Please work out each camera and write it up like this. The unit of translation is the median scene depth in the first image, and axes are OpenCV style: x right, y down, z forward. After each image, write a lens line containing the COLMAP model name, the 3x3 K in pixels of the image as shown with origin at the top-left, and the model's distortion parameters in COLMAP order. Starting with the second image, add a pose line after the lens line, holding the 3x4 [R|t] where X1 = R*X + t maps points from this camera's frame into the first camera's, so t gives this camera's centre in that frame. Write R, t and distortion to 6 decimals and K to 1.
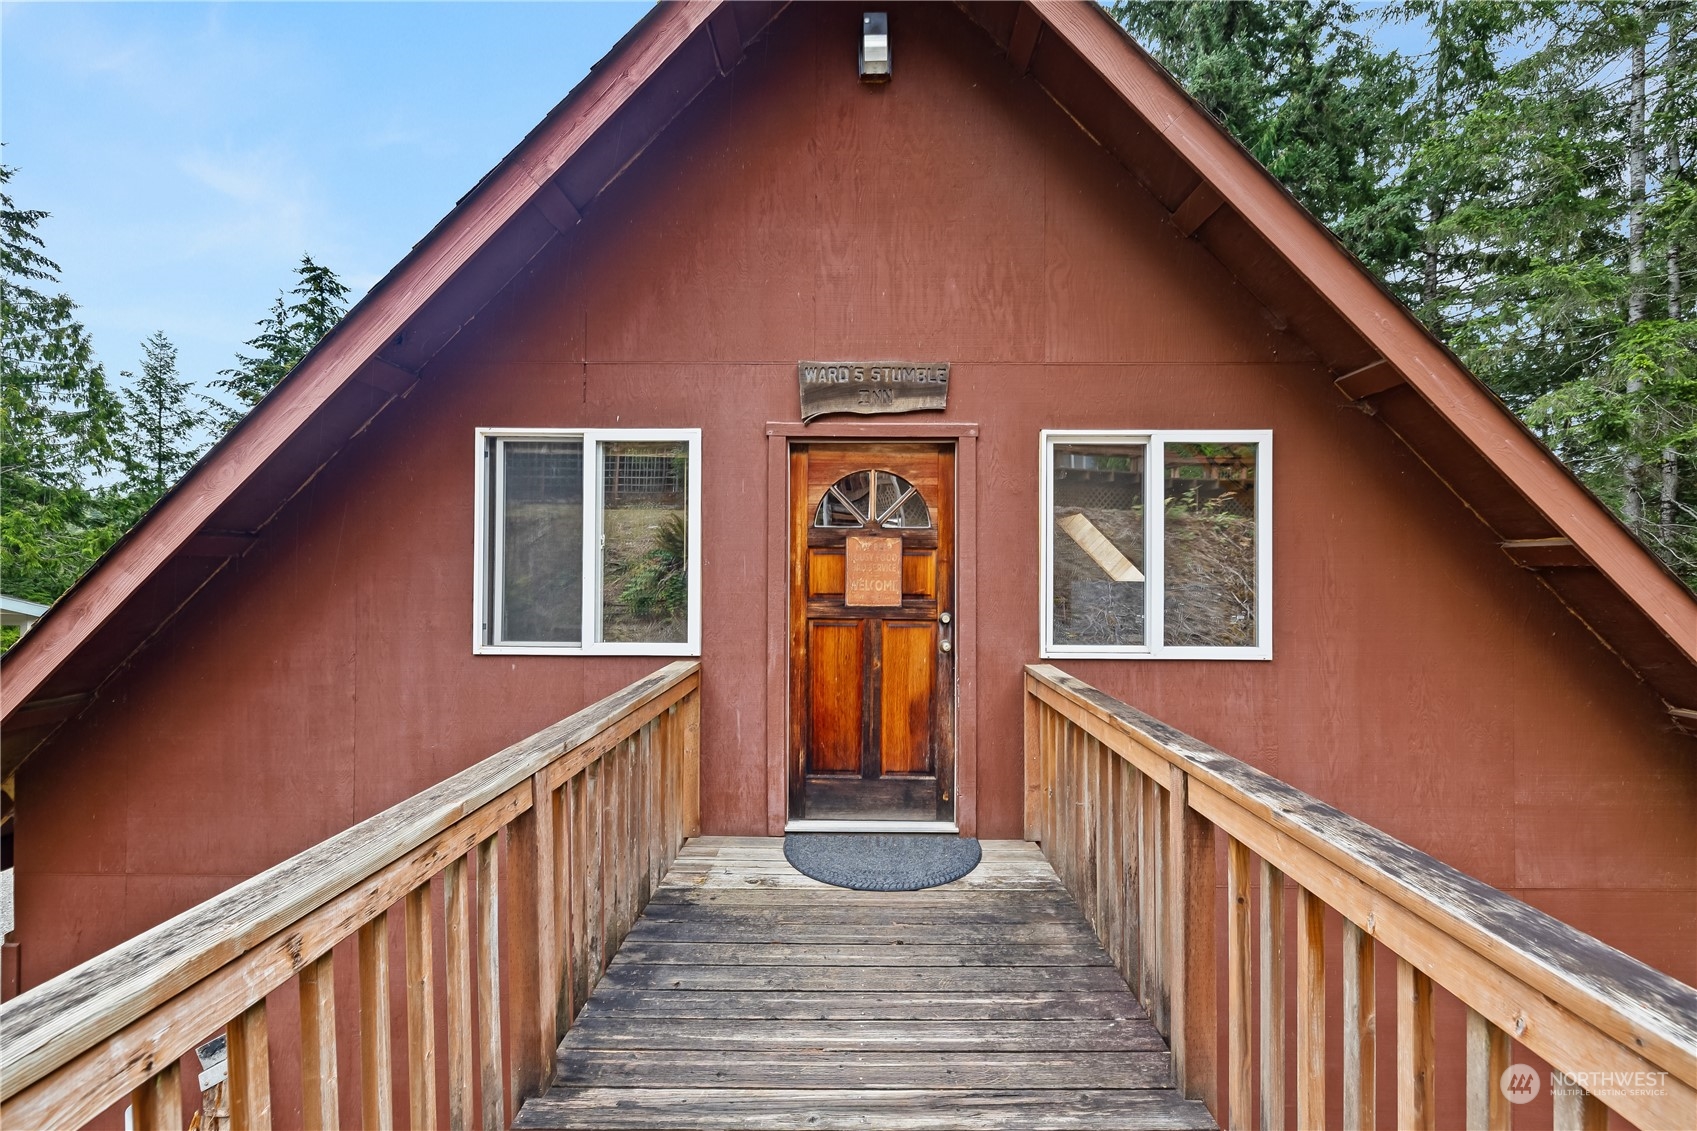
lens RADIAL K [[729.0, 0, 853.3], [0, 729.0, 569.8], [0, 0, 1]] dist [-0.002405, -0.000254]
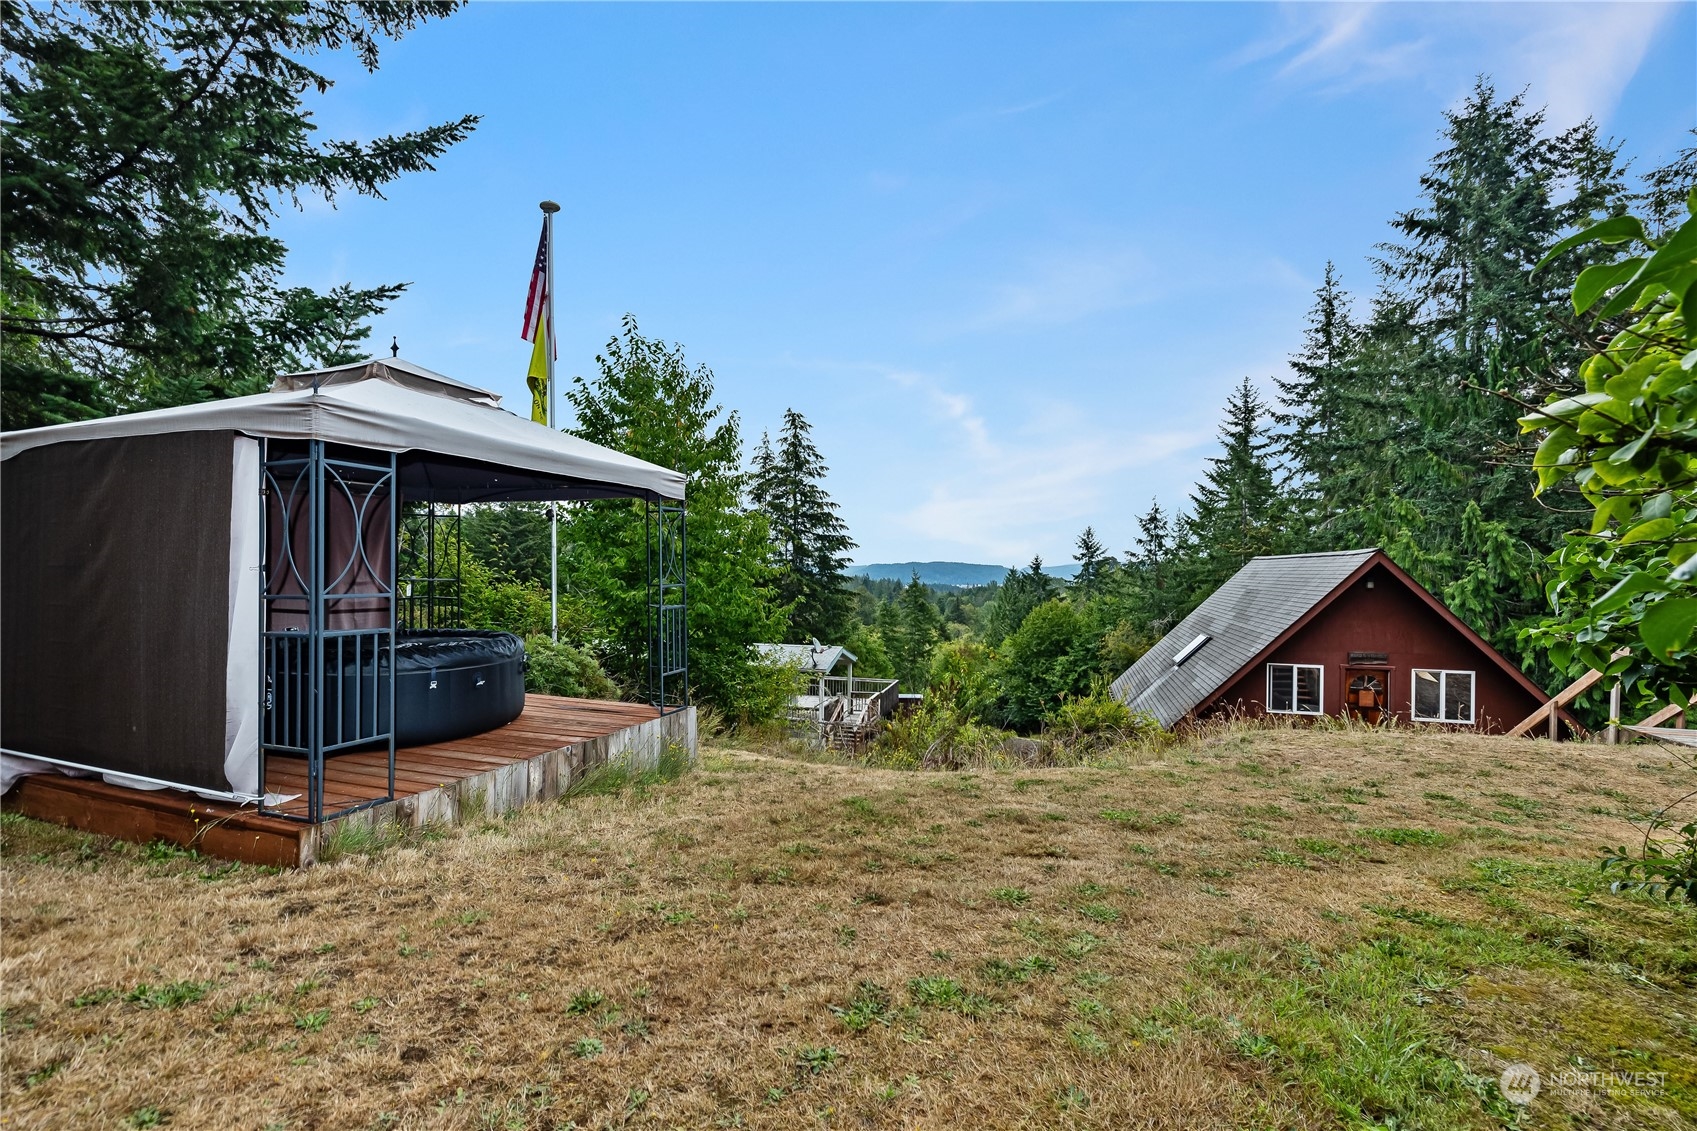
lens RADIAL K [[729.0, 0, 847.6], [0, 729.0, 568.5], [0, 0, 1]] dist [-0.002405, -0.000254]
pose [[0.964337, 0.003875, -0.264648, -1.845574], [-0.002435, 0.999980, 0.005771, -0.808967], [0.264665, -0.004920, 0.964328, -4.090754]]
